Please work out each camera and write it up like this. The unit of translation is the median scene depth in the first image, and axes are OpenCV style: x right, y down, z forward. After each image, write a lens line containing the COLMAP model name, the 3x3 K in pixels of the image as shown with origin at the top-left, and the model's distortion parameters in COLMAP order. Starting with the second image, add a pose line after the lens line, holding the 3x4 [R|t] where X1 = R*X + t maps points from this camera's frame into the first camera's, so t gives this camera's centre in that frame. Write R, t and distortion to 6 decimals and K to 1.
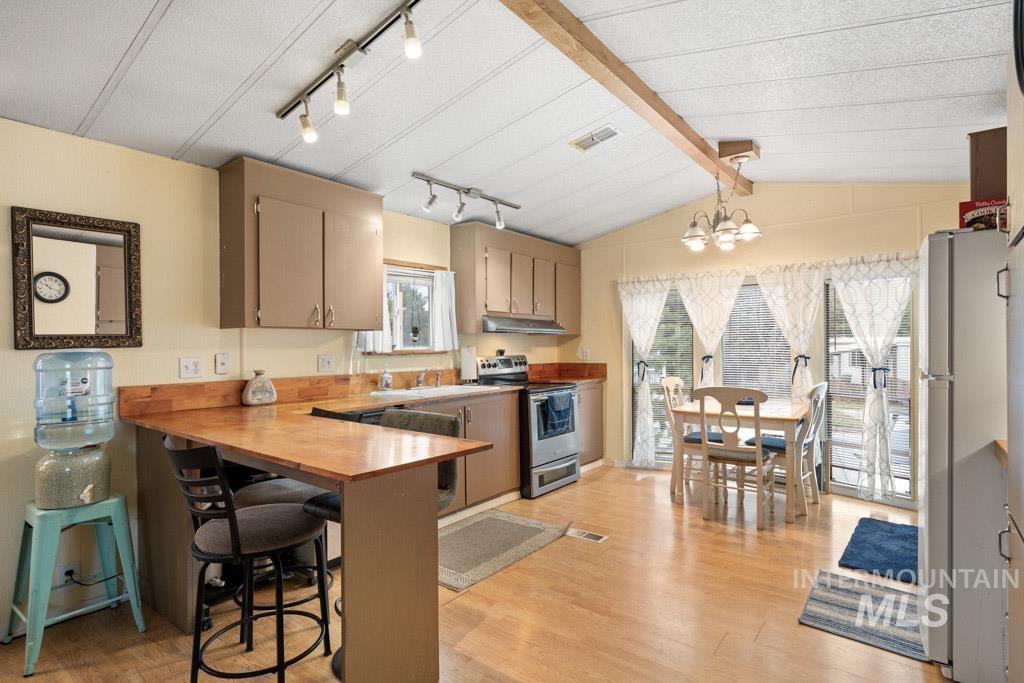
lens RADIAL K [[522.6, 0, 510.3], [0, 522.6, 341.6], [0, 0, 1]] dist [0.000003, -0.000199]
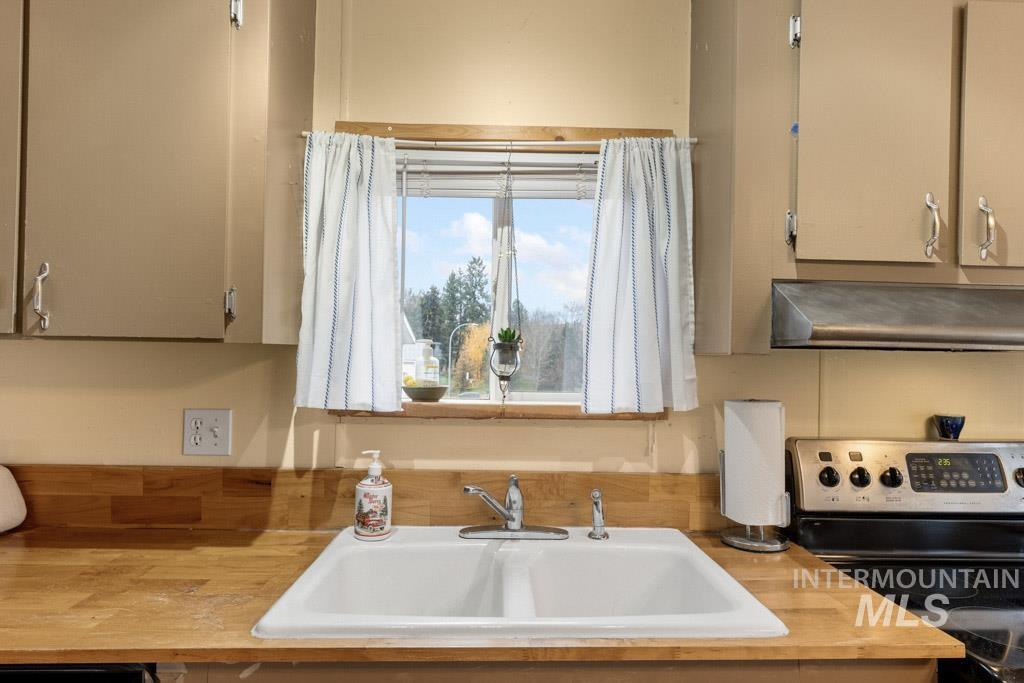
lens RADIAL K [[585.4, 0, 516.3], [0, 585.4, 348.6], [0, 0, 1]] dist [0.006357, -0.000214]
pose [[0.640861, 0.006742, -0.767627, 0.080693], [-0.016926, 0.999842, -0.005349, -0.015039], [0.767470, 0.016421, 0.640874, 0.738551]]
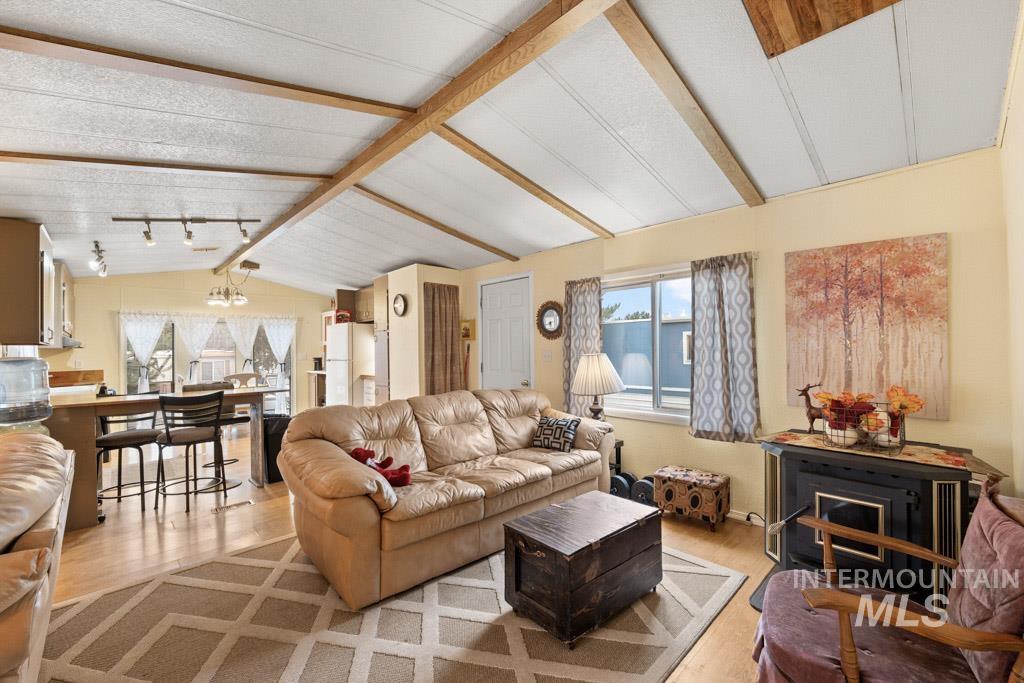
lens RADIAL K [[421.3, 0, 512.2], [0, 421.3, 341.9], [0, 0, 1]] dist [-0.012549, 0.000015]
pose [[0.140119, 0.019892, 0.989935, -0.938765], [0.011653, 0.999696, -0.021738, 0.006173], [-0.990066, 0.014581, 0.139845, -0.270721]]
